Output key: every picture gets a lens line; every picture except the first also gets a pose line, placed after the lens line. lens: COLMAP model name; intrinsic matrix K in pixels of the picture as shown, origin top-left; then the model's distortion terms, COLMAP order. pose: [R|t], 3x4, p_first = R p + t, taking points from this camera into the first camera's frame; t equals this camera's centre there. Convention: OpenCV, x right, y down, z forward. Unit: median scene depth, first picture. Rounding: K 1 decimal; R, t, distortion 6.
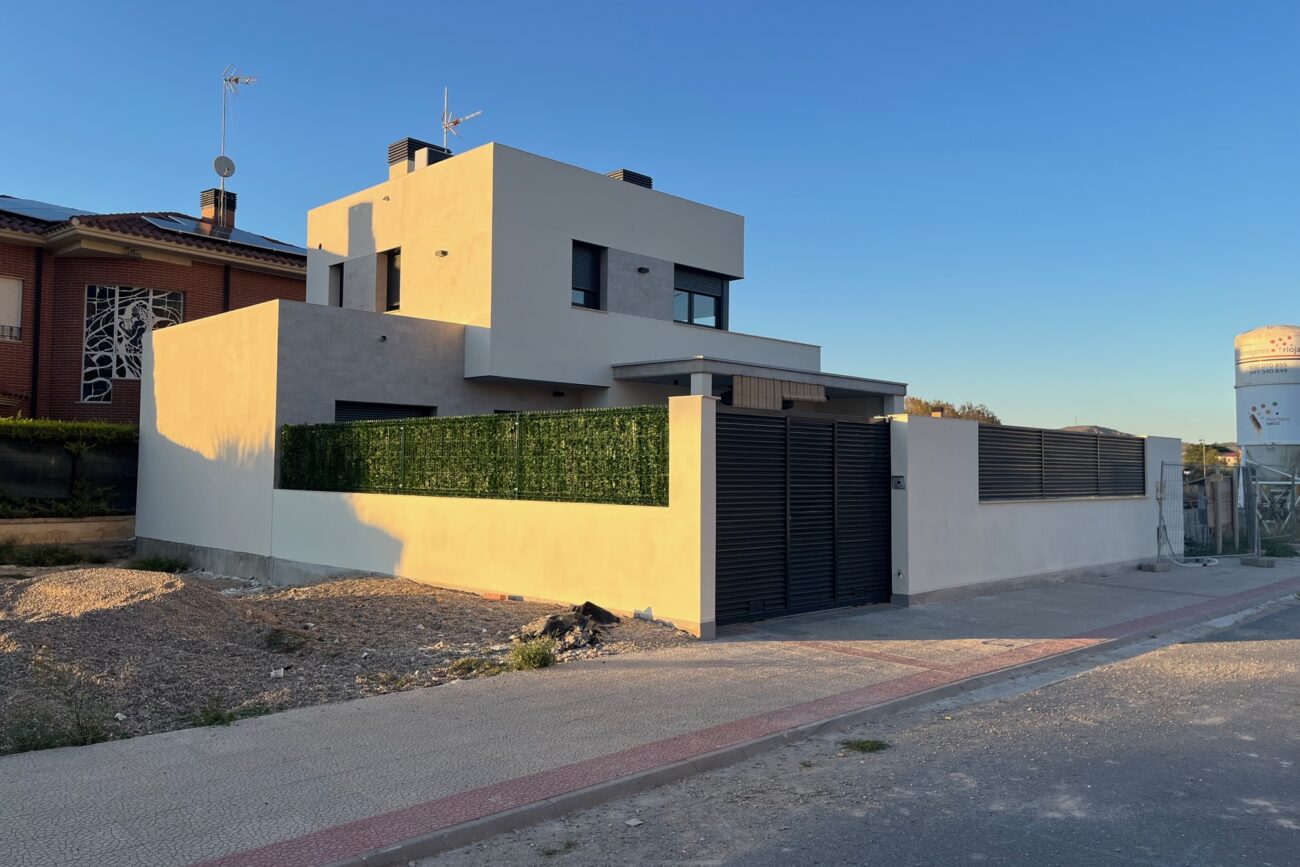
lens RADIAL K [[992.1, 0, 650.0], [0, 992.1, 433.5], [0, 0, 1]] dist [0.061727, -0.001400]
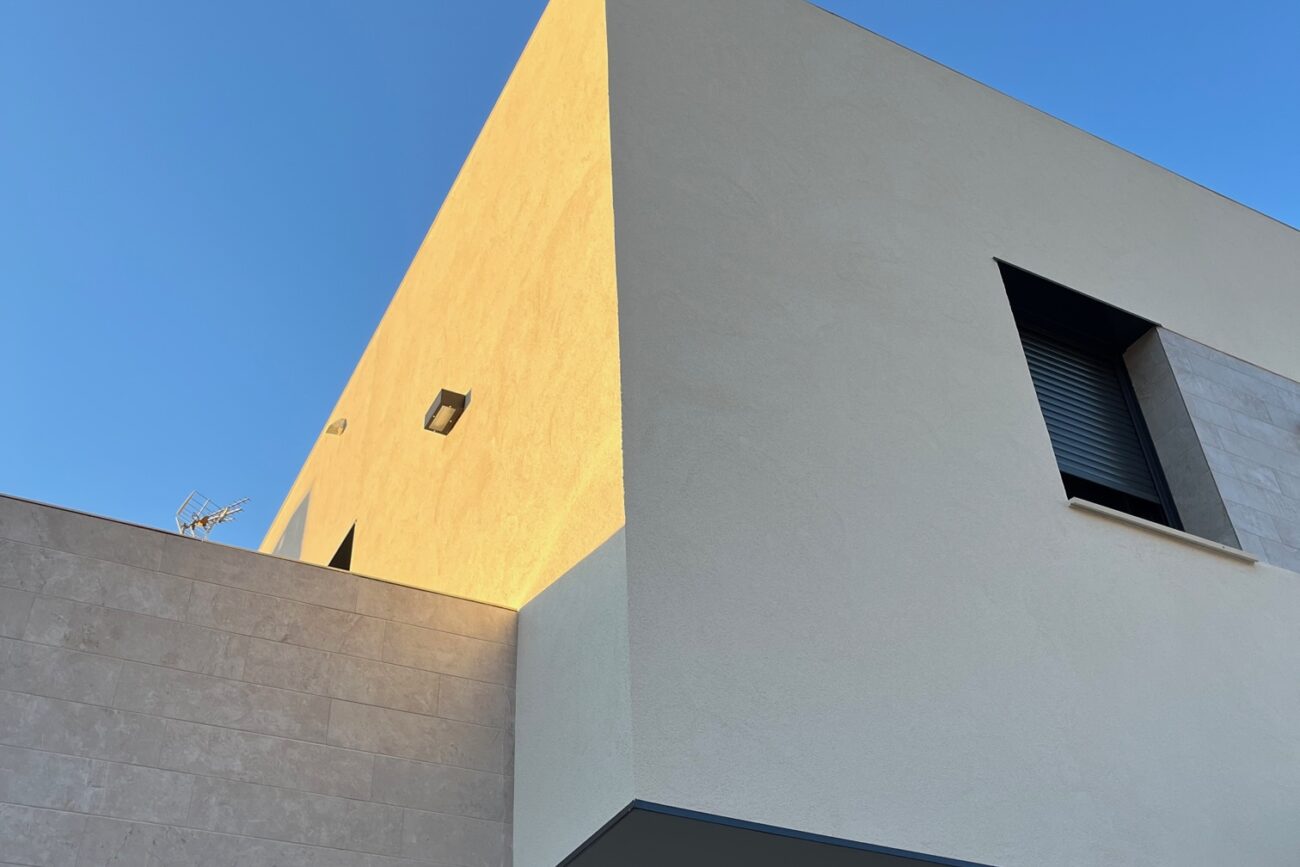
lens RADIAL K [[1309.2, 0, 650.0], [0, 1309.2, 433.5], [0, 0, 1]] dist [0.016458, 0.009820]
pose [[0.948550, -0.243362, -0.202554, -0.093766], [0.072271, 0.789245, -0.609810, 0.011834], [0.308269, 0.563797, 0.766227, 0.709626]]
